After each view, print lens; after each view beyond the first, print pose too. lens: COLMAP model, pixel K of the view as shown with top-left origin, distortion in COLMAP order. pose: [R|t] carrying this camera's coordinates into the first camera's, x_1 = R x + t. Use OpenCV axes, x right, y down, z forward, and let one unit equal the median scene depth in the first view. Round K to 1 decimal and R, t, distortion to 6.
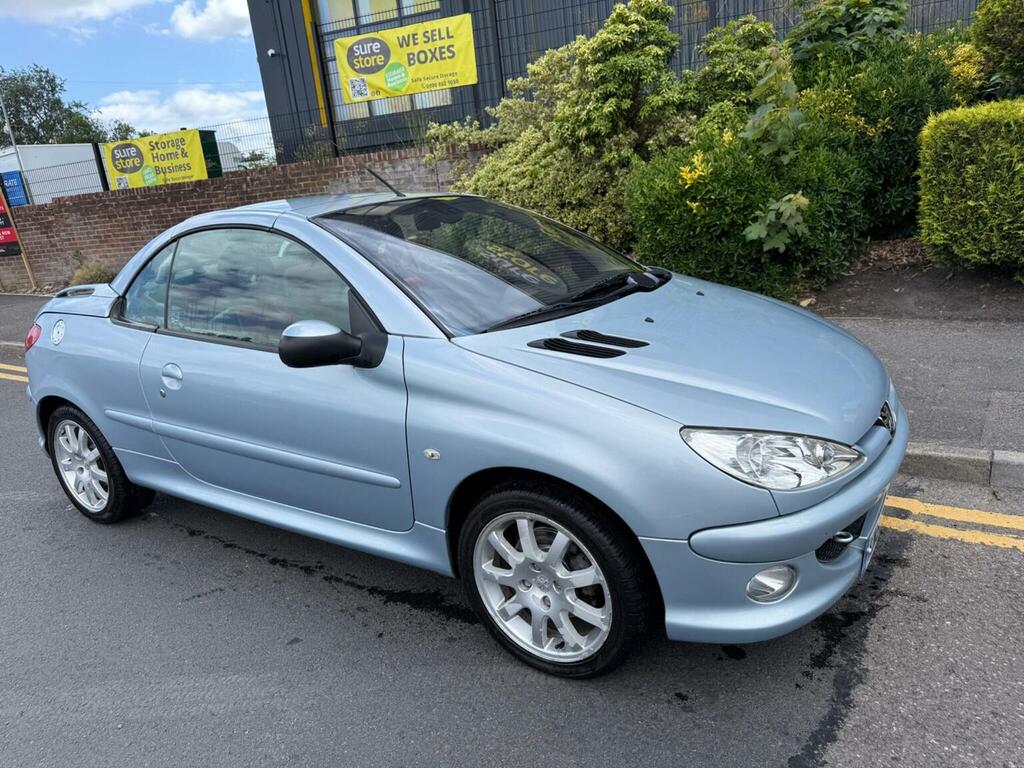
lens RADIAL K [[659.8, 0, 512.0], [0, 659.8, 384.0], [0, 0, 1]] dist [0.066087, -0.056245]
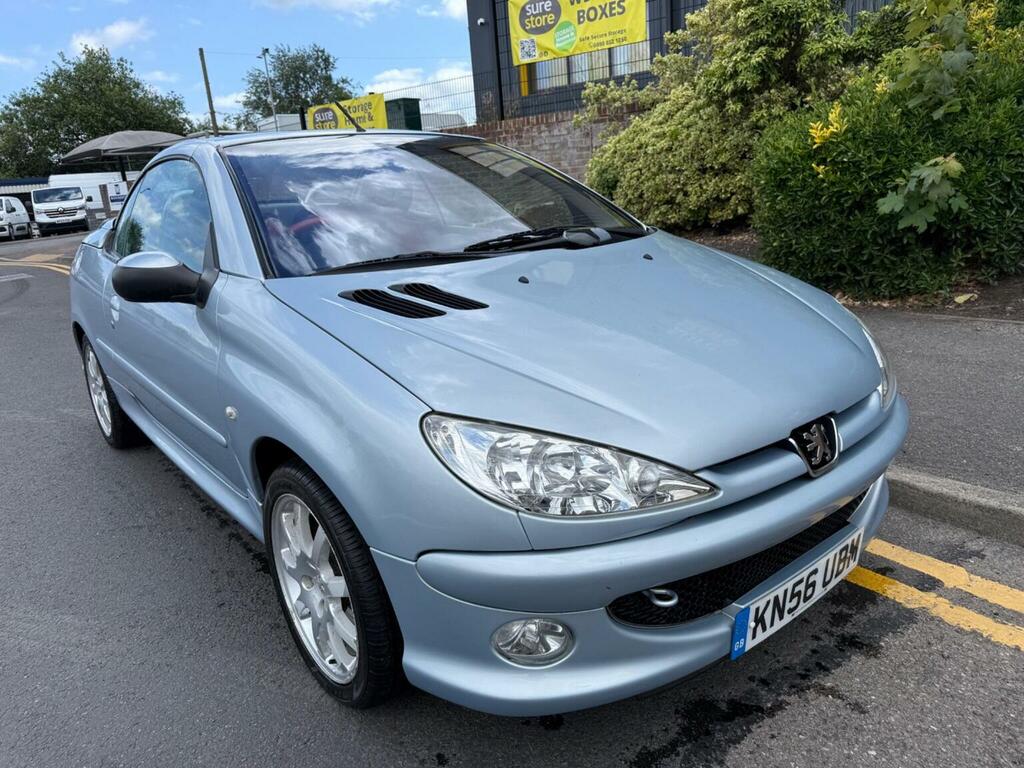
lens RADIAL K [[663.9, 0, 606.0], [0, 663.9, 376.8], [0, 0, 1]] dist [-0.007387, 0.038829]
pose [[0.956547, 0.108925, -0.270467, 0.229069], [-0.105949, 0.994041, 0.025627, -0.005336], [0.271647, 0.004143, 0.962388, 0.118304]]
